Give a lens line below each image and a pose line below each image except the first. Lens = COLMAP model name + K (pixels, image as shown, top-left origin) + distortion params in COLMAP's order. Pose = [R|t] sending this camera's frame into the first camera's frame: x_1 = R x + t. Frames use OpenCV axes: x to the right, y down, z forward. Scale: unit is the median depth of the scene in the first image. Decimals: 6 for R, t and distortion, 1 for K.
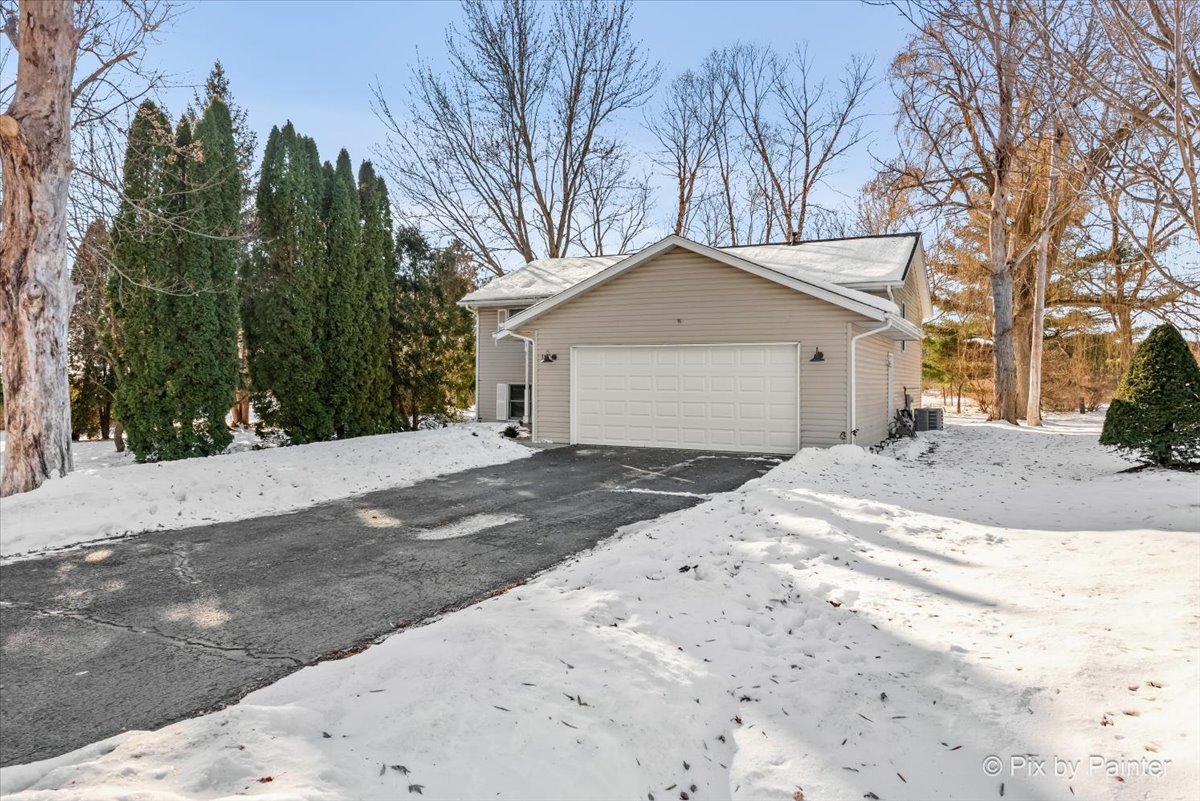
lens RADIAL K [[687.0, 0, 599.7], [0, 687.0, 408.5], [0, 0, 1]] dist [0.002628, 0.000018]
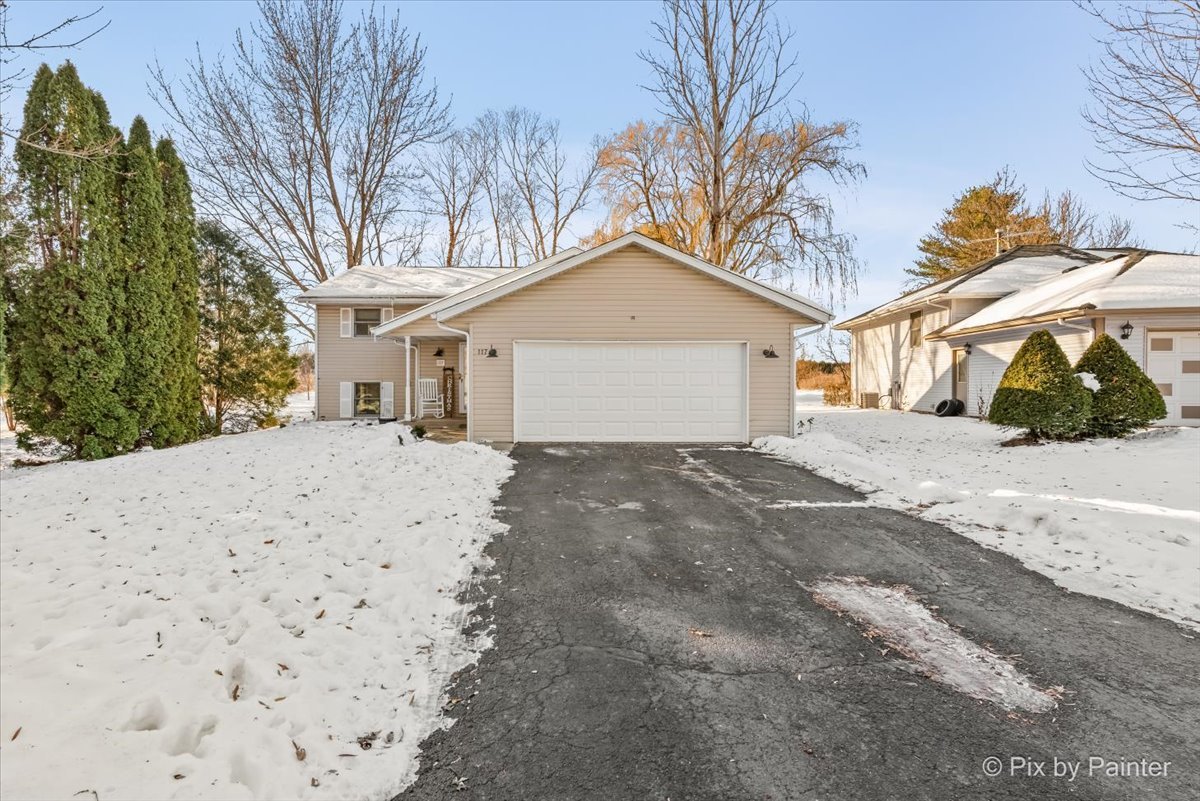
lens RADIAL K [[518.8, 0, 600.0], [0, 518.8, 400.5], [0, 0, 1]] dist [-0.001767, -0.000302]
pose [[0.908201, -0.022595, 0.417925, -0.127365], [0.022241, 0.999736, 0.005717, -0.004620], [-0.417944, 0.004103, 0.908464, 0.157530]]
